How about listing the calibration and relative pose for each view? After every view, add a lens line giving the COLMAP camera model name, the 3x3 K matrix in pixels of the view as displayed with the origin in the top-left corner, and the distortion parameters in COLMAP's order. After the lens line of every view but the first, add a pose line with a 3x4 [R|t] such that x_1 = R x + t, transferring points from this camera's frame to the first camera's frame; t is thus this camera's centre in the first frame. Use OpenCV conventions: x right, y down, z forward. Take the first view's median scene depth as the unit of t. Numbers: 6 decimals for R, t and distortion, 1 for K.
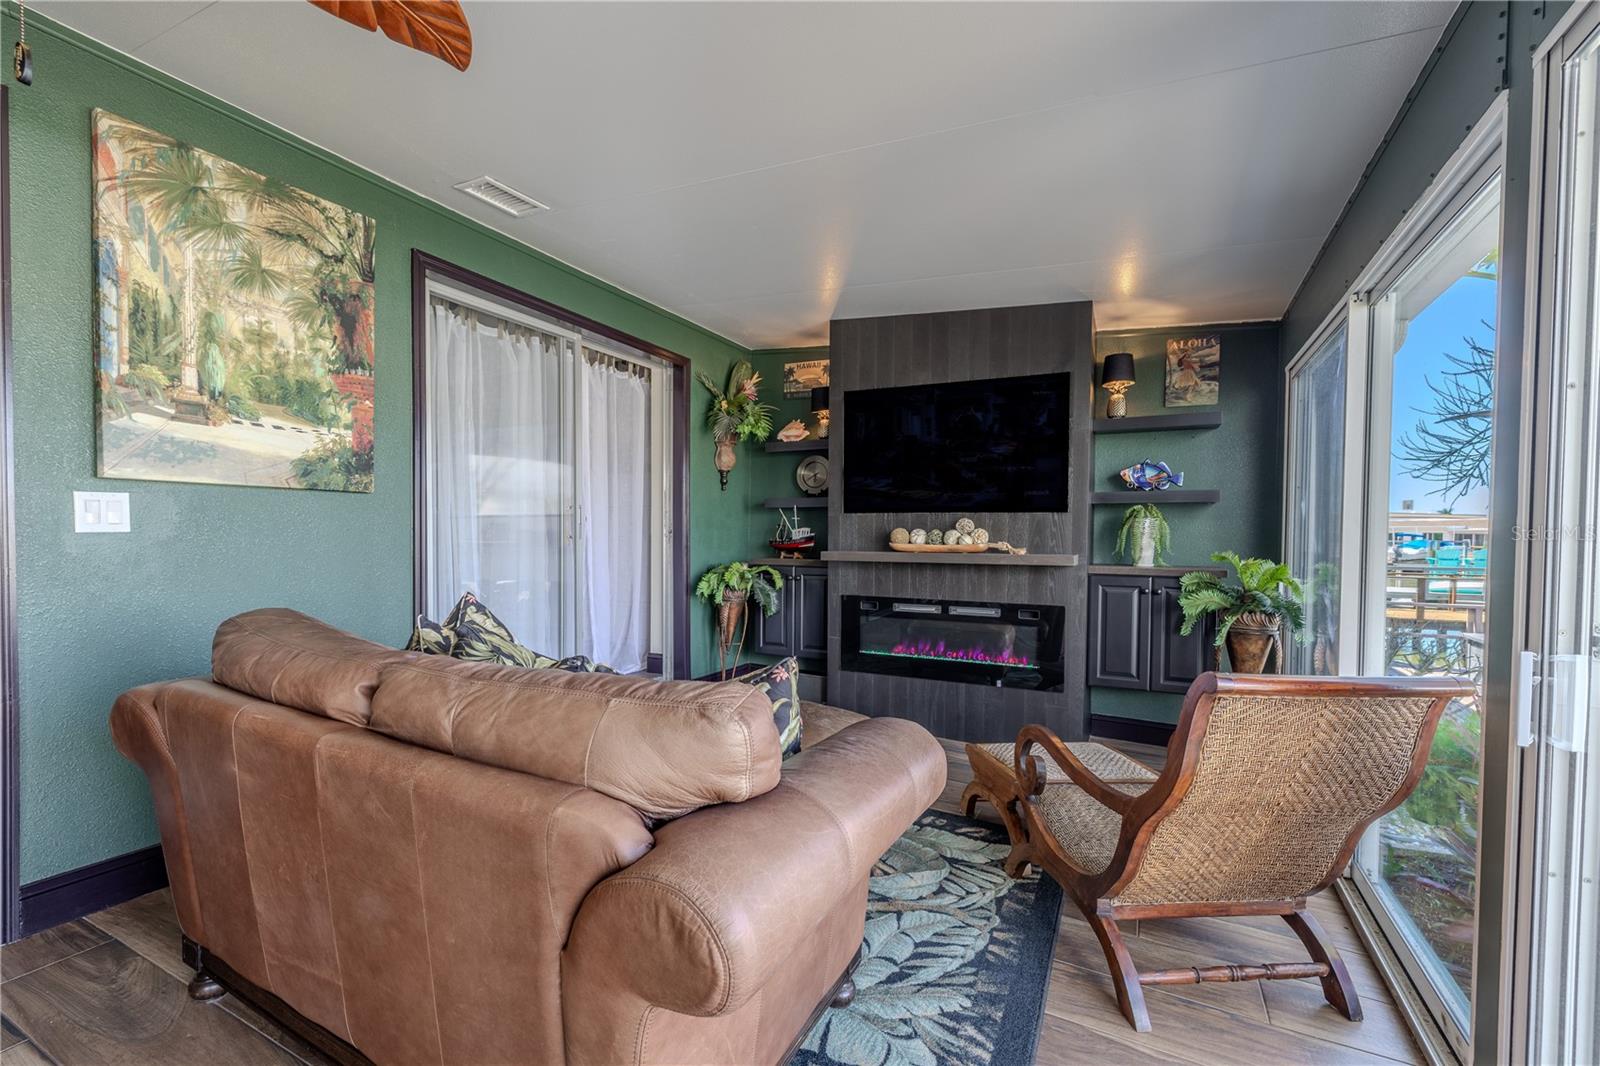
lens RADIAL K [[698.0, 0, 798.1], [0, 698.0, 542.1], [0, 0, 1]] dist [0.001530, 0.000273]
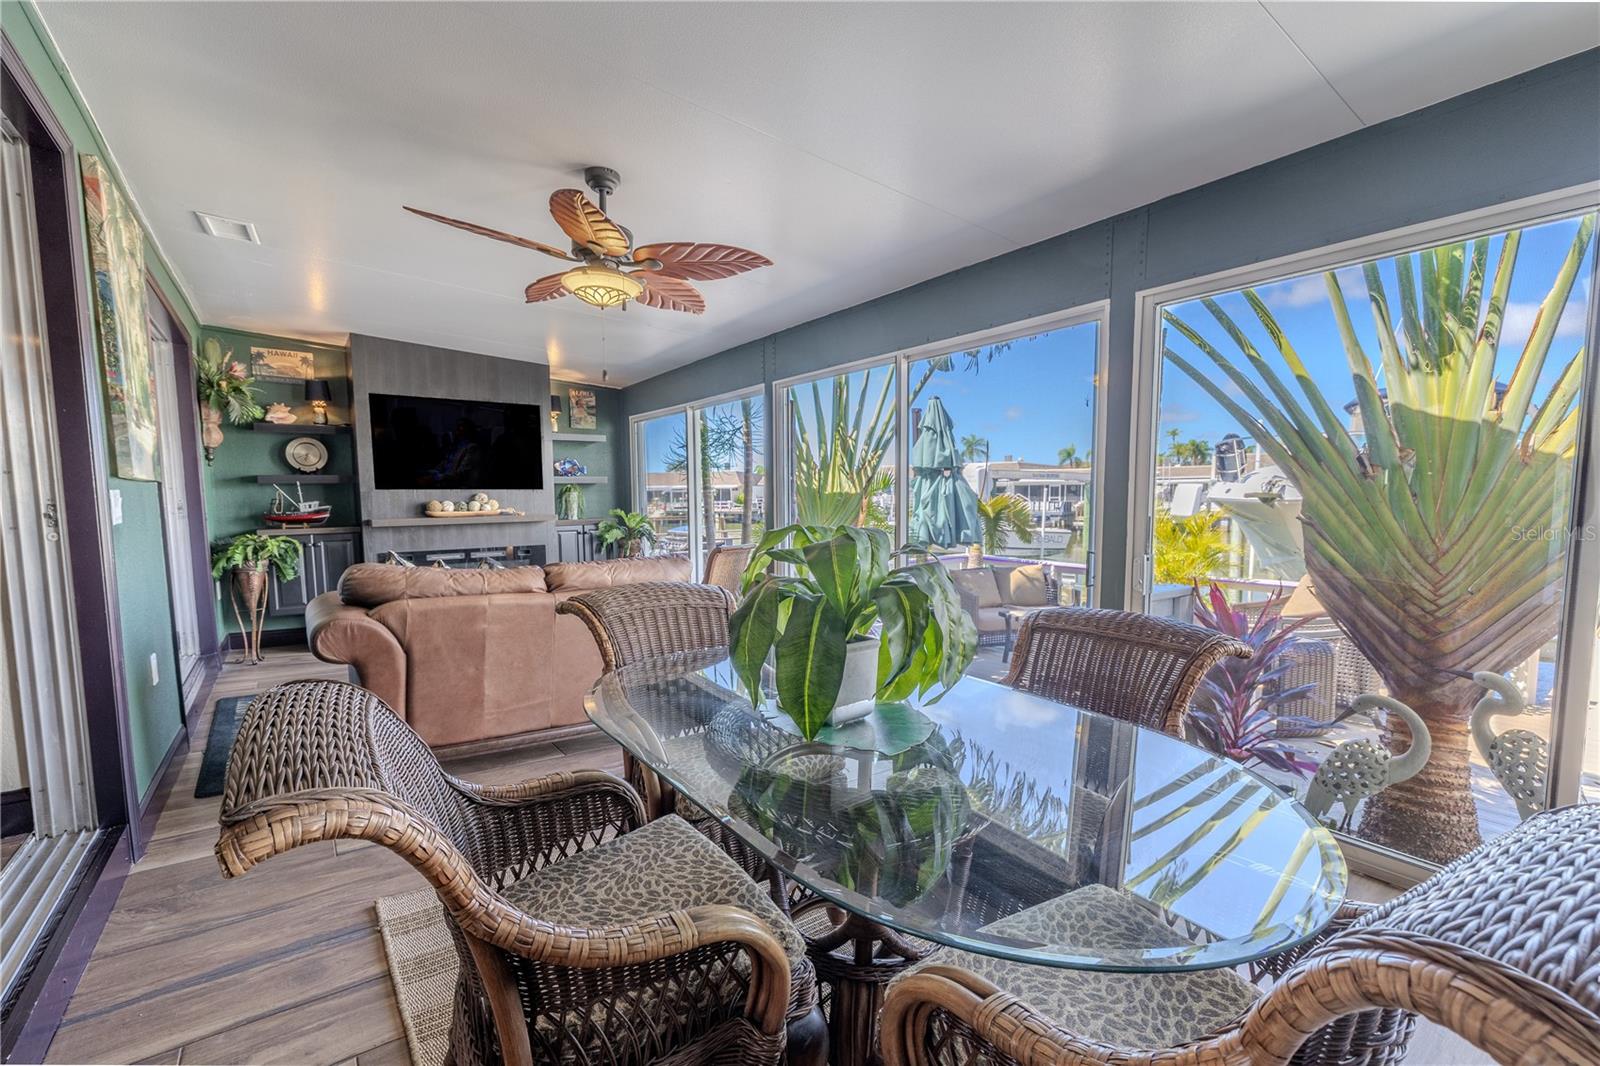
lens RADIAL K [[665.8, 0, 794.6], [0, 665.8, 554.2], [0, 0, 1]] dist [0.000573, 0.000166]
pose [[0.438410, -0.092670, 0.893985, -0.749188], [0.029228, 0.995614, 0.088871, -0.010218], [-0.898300, -0.012833, 0.439195, -0.237934]]
